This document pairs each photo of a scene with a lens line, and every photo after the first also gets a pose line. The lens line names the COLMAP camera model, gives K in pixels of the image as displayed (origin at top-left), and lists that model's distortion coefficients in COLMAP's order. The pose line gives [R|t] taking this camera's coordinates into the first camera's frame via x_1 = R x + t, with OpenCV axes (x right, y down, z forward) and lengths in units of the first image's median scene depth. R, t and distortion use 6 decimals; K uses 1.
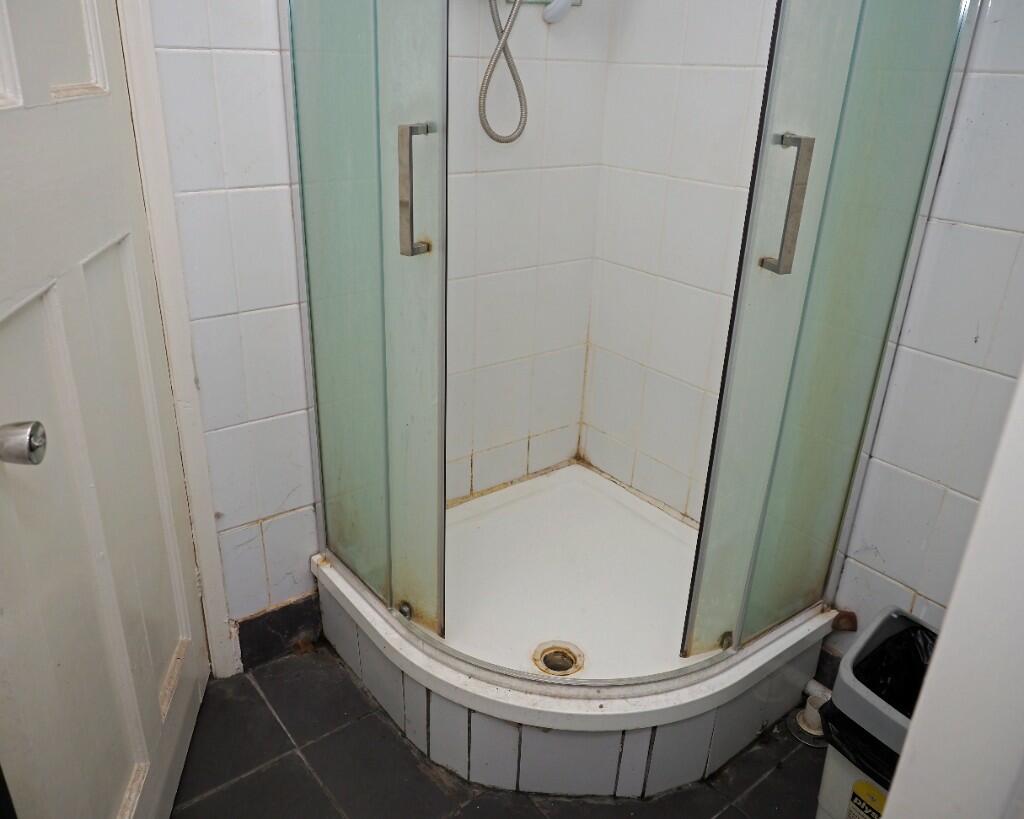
lens RADIAL K [[784.5, 0, 511.2], [0, 784.5, 415.8], [0, 0, 1]] dist [-0.028700, 0.003164]
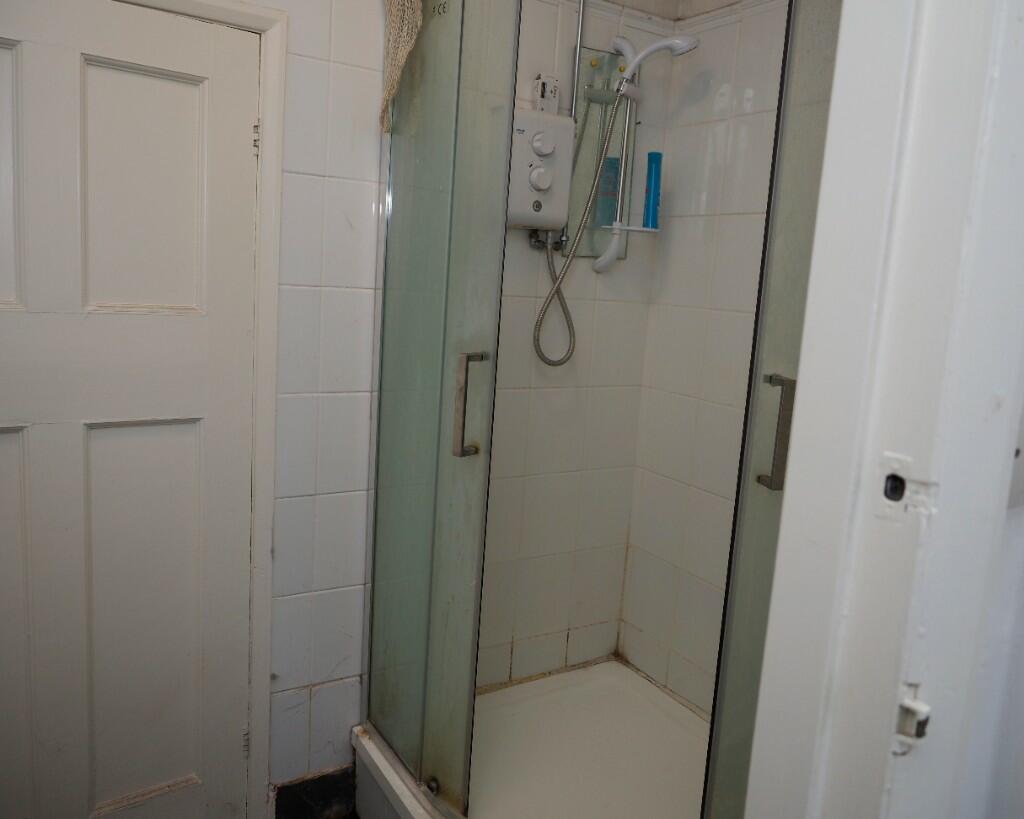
lens RADIAL K [[784.5, 0, 511.2], [0, 784.5, 415.8], [0, 0, 1]] dist [-0.028700, 0.003164]
pose [[0.993760, 0.051084, -0.099155, 0.044692], [-0.074134, 0.966697, -0.244951, 0.016351], [0.083340, 0.250773, 0.964452, -0.116045]]
